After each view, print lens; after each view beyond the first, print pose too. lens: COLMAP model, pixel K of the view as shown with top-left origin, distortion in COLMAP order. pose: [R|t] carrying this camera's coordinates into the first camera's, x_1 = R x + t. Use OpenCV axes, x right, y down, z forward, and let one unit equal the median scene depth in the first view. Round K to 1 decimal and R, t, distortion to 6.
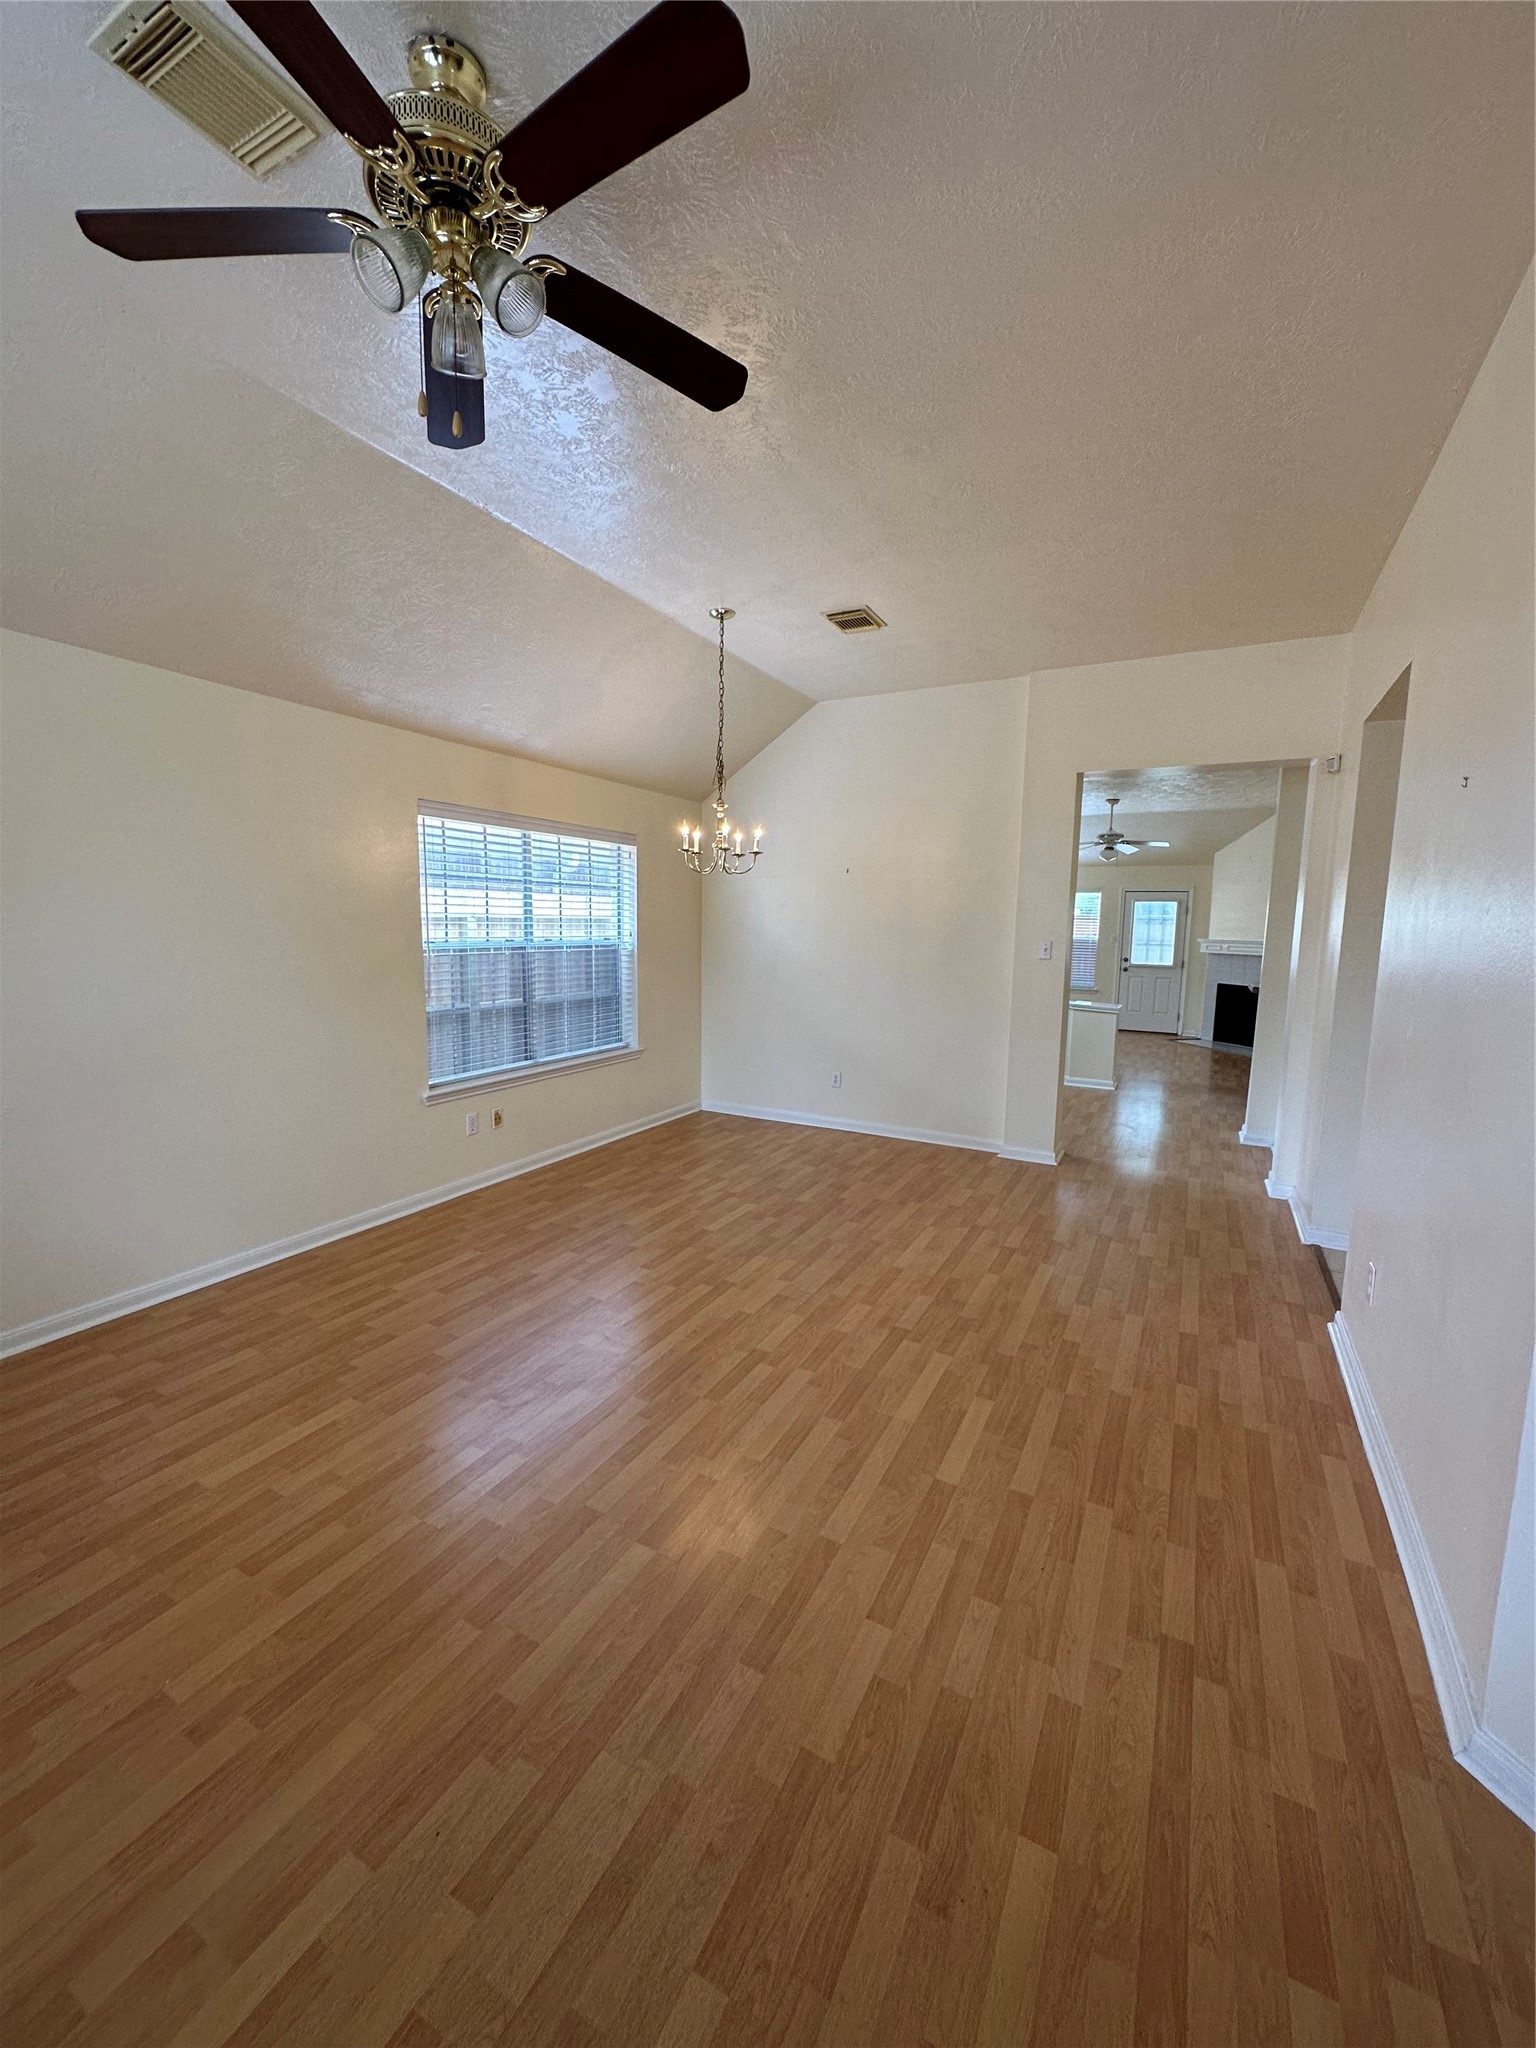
lens RADIAL K [[821.6, 0, 766.2], [0, 821.6, 1024.9], [0, 0, 1]] dist [0.000224, 0.000003]
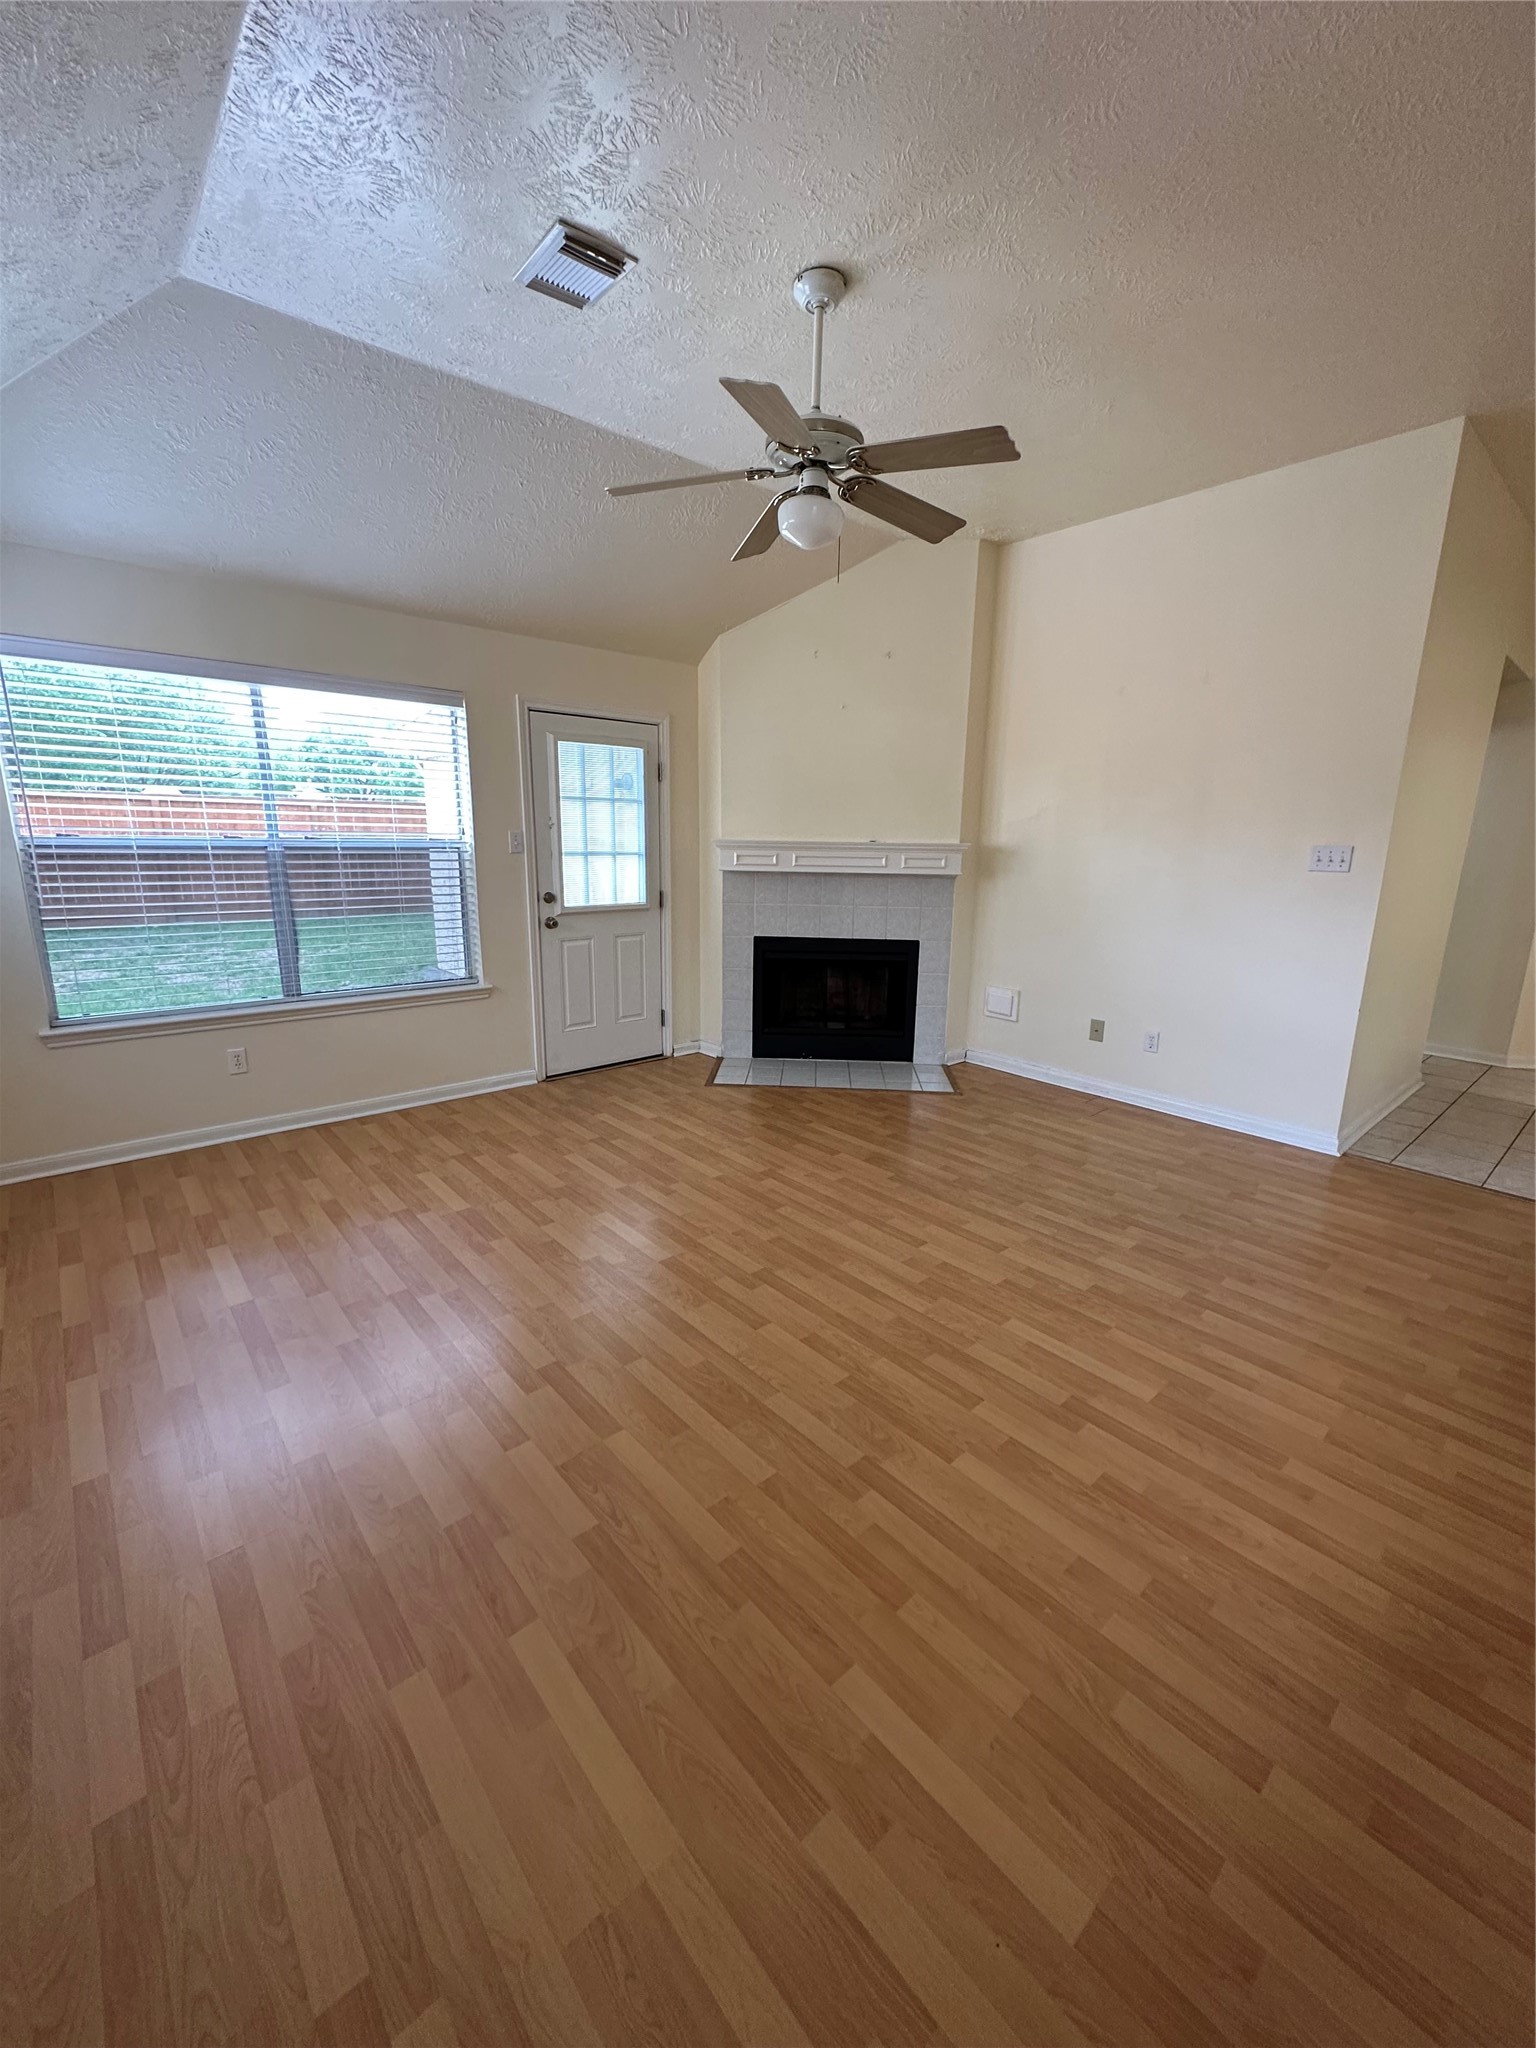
lens RADIAL K [[821.6, 0, 766.2], [0, 821.6, 1021.9], [0, 0, 1]] dist [0.000224, 0.000003]
pose [[0.353287, -0.221141, 0.909002, 0.115674], [0.109105, 0.974769, 0.194736, -0.088412], [-0.929131, 0.030379, 0.368501, 0.785734]]
